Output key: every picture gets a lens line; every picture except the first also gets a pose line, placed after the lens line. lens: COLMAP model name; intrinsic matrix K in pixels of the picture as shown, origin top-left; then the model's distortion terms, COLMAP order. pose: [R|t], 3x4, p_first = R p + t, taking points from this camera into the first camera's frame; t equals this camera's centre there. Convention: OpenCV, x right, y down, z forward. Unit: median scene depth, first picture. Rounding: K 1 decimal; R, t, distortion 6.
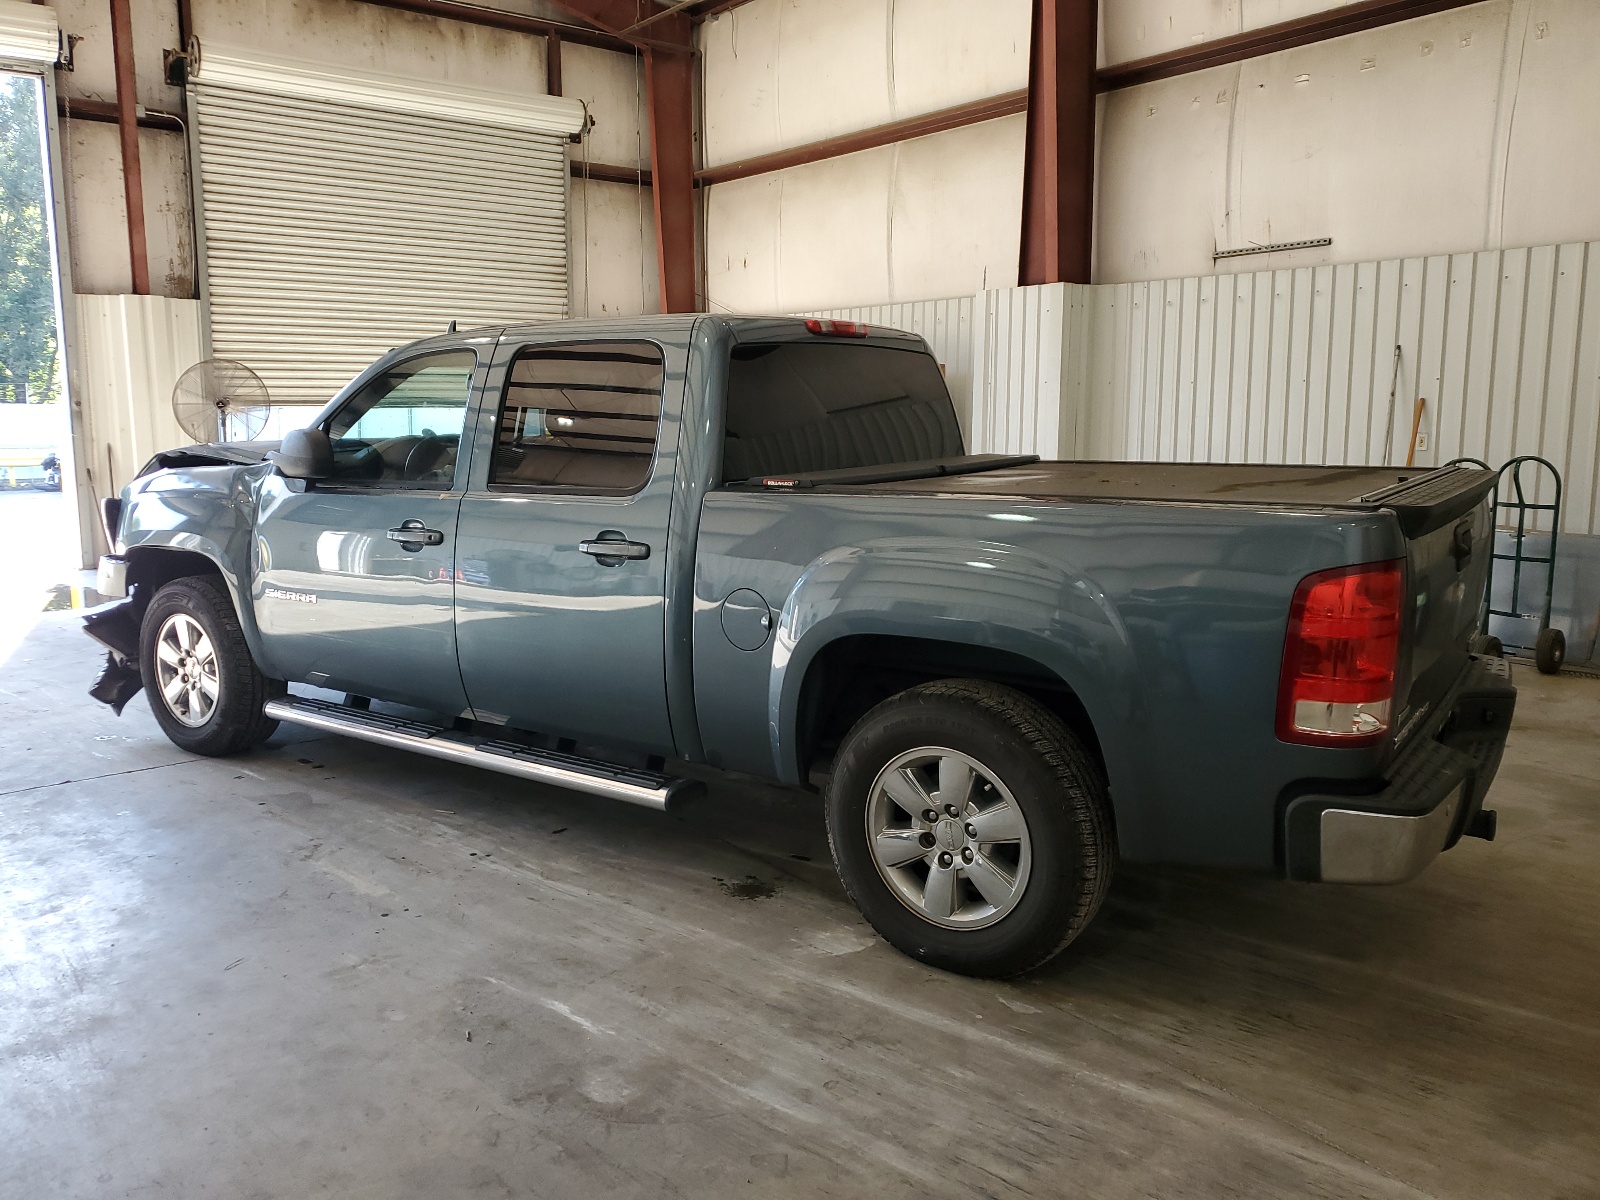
lens RADIAL K [[1238.5, 0, 786.4], [0, 1238.5, 561.6], [0, 0, 1]] dist [0.004762, 0.030216]
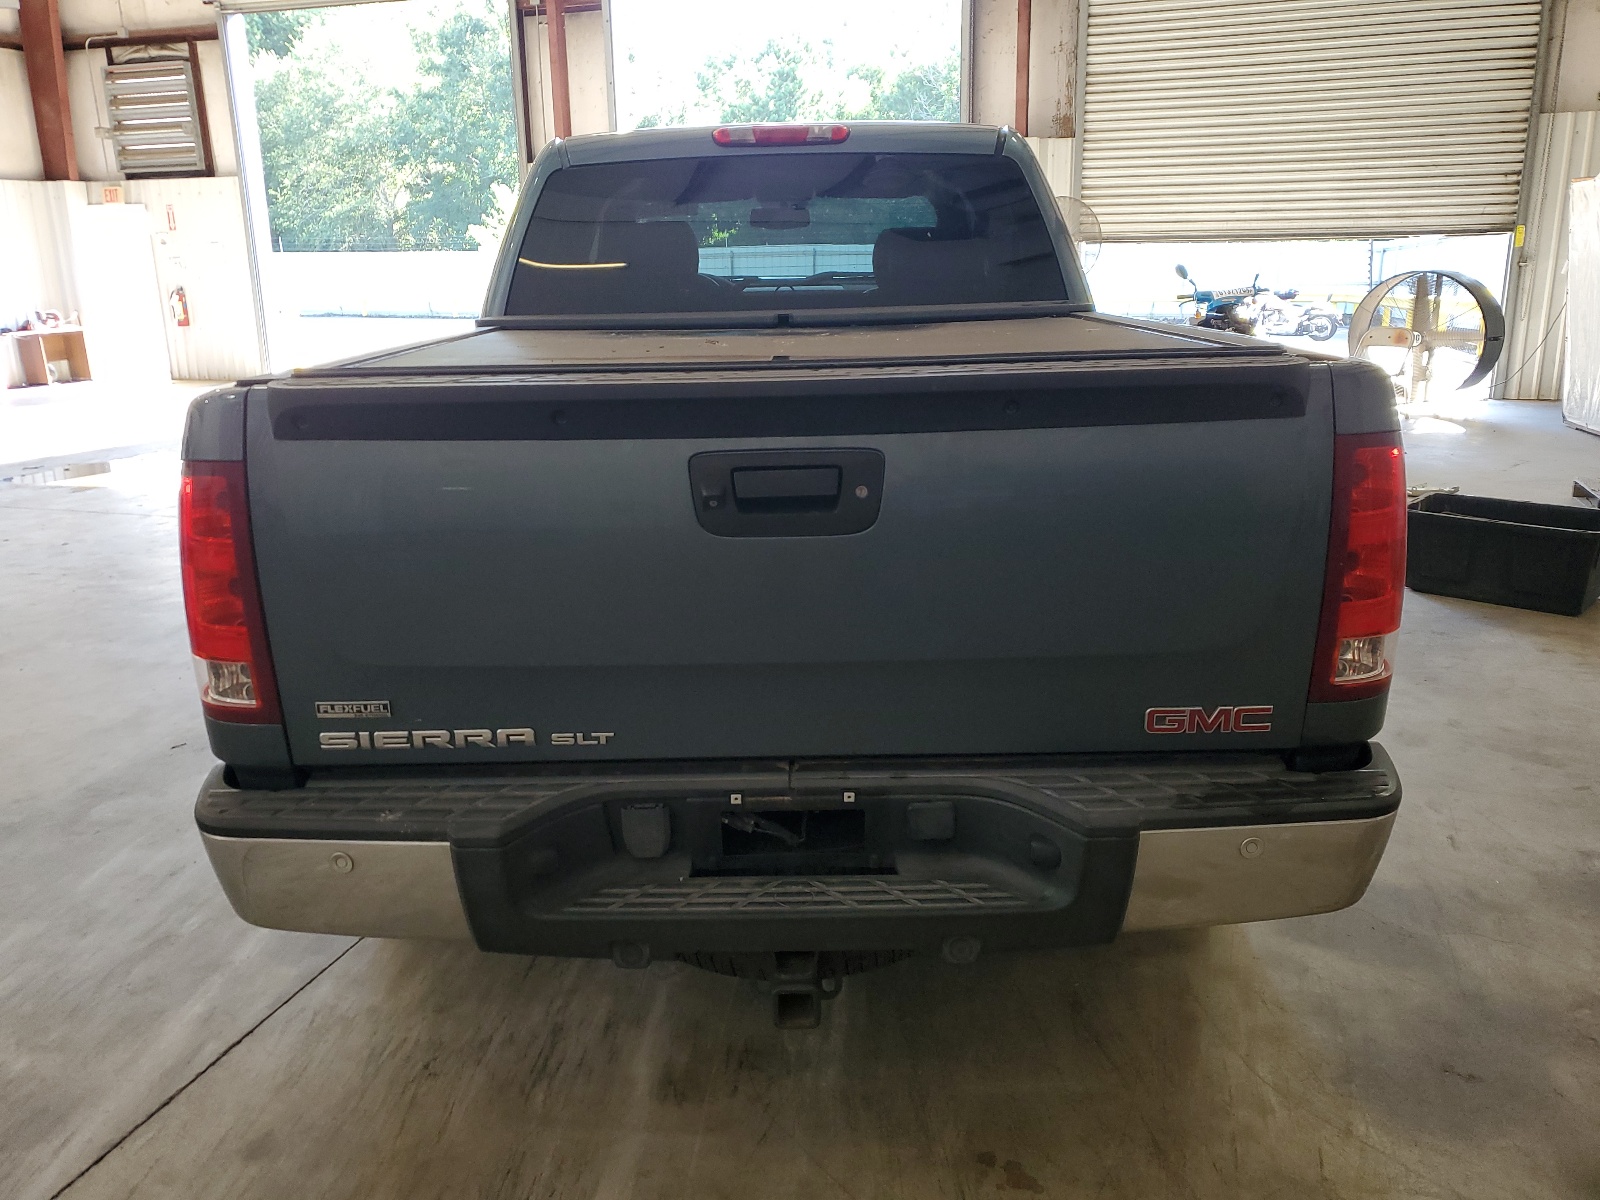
lens RADIAL K [[1238.5, 0, 786.4], [0, 1238.5, 561.6], [0, 0, 1]] dist [0.004762, 0.030216]
pose [[0.567036, 0.193549, -0.800630, 0.290759], [-0.090100, 0.980743, 0.173279, -0.022689], [0.818750, -0.026119, 0.573555, 0.207228]]
